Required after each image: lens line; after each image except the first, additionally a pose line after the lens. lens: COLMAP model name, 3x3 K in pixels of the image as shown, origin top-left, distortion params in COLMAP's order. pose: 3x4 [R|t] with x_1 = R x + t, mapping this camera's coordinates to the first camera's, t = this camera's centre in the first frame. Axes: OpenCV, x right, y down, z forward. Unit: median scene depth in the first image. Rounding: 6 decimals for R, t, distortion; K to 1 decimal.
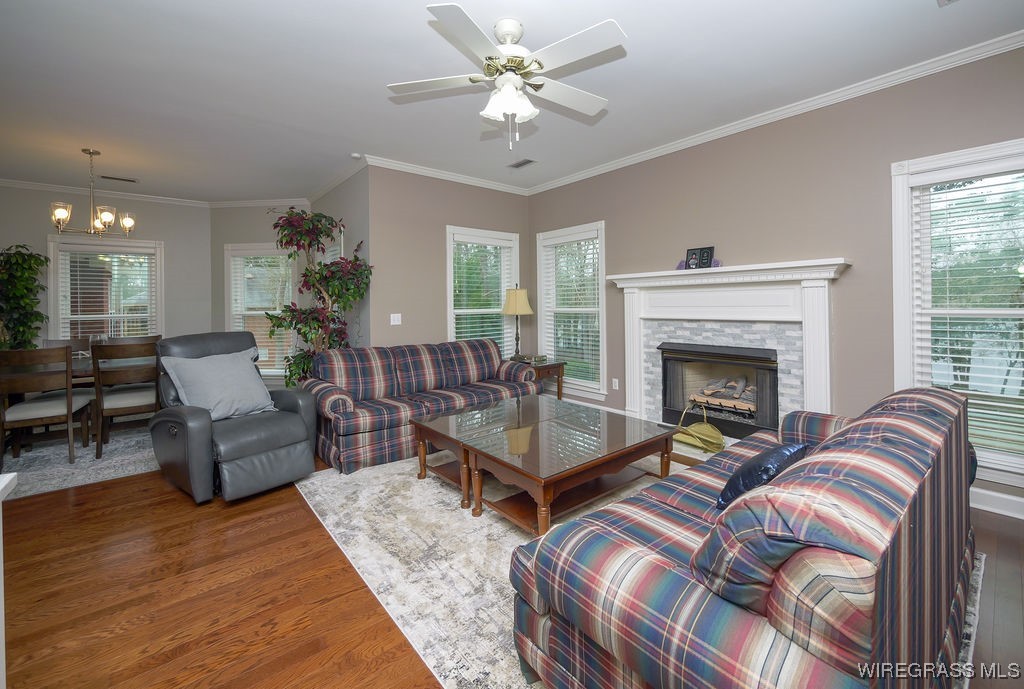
lens RADIAL K [[424.7, 0, 510.3], [0, 424.7, 303.3], [0, 0, 1]] dist [-0.001796, 0.000012]
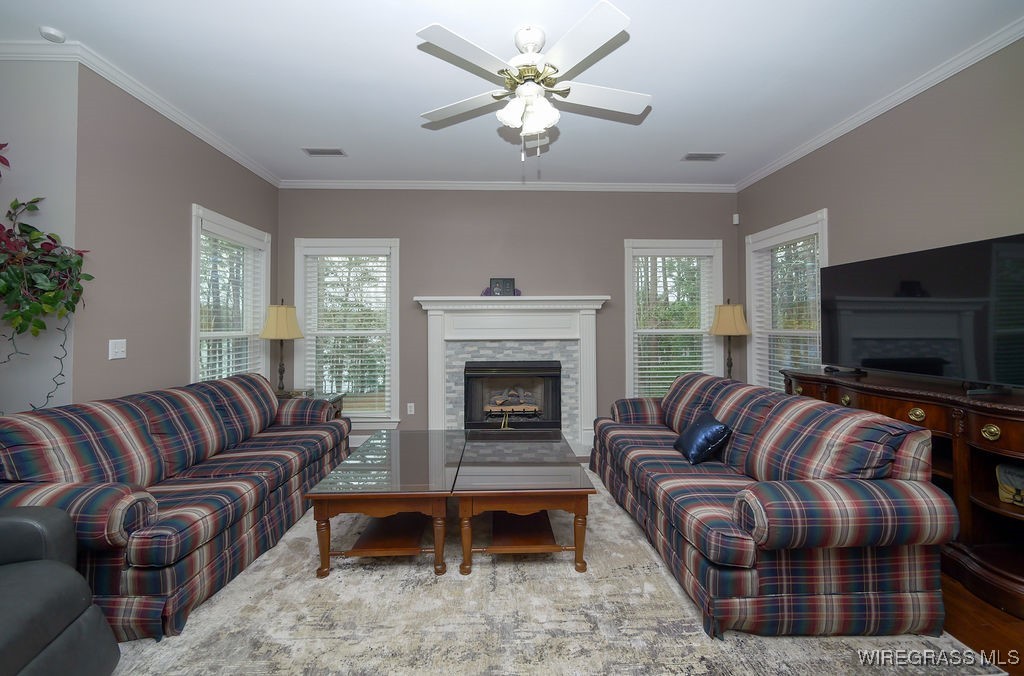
lens RADIAL K [[425.2, 0, 512.7], [0, 425.2, 319.1], [0, 0, 1]] dist [-0.006968, 0.000161]
pose [[0.600653, 0.024001, 0.799150, -0.469286], [-0.004881, 0.999641, -0.026353, 0.012151], [-0.799495, 0.011928, 0.600554, 0.275269]]
